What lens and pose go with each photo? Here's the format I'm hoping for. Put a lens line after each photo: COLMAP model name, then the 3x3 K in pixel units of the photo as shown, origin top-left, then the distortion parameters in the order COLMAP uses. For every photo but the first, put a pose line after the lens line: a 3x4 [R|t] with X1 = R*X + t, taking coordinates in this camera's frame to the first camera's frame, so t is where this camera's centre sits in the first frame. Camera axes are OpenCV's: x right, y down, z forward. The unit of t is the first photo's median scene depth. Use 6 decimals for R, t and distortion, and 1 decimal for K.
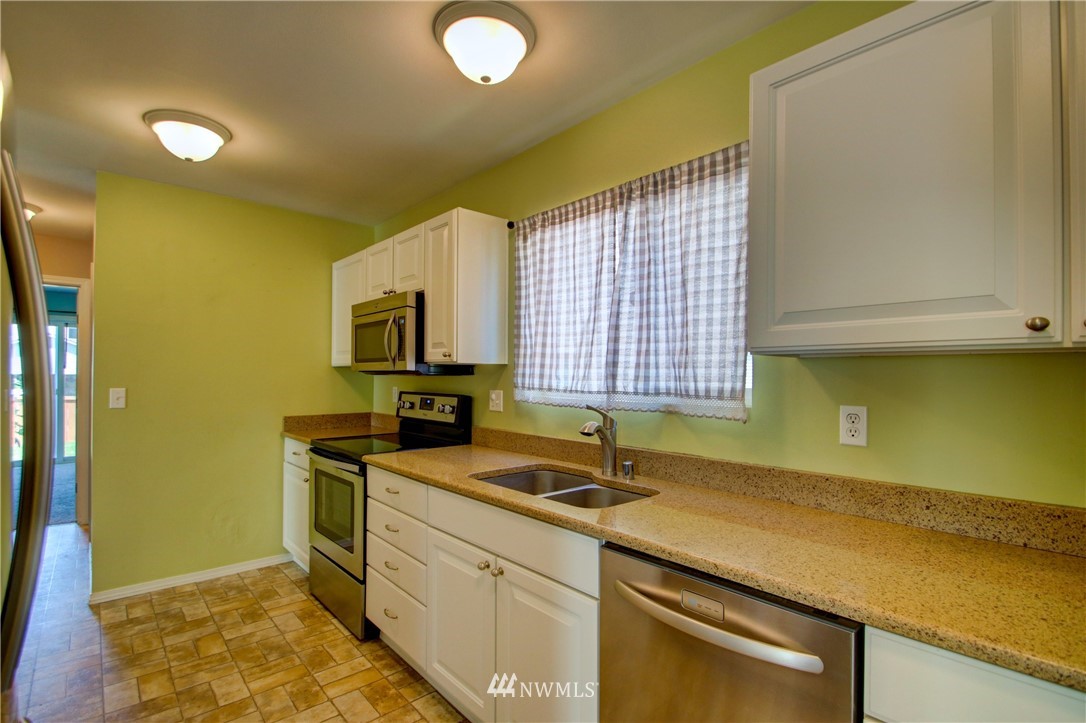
lens RADIAL K [[506.0, 0, 541.7], [0, 506.0, 372.7], [0, 0, 1]] dist [0.023830, -0.019976]
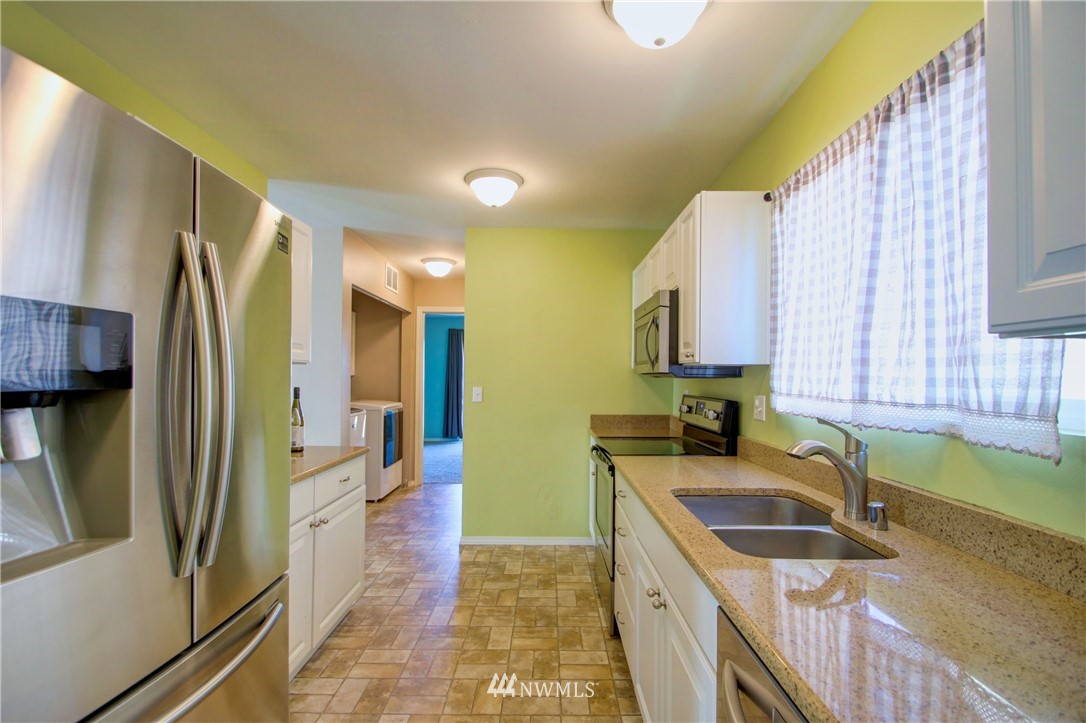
lens RADIAL K [[503.2, 0, 552.2], [0, 503.2, 374.3], [0, 0, 1]] dist [0.021463, -0.021236]
pose [[0.753698, -0.003920, -0.657209, 0.226685], [0.001780, 0.999991, -0.003922, 0.002165], [0.657219, 0.001786, 0.753698, 0.151792]]
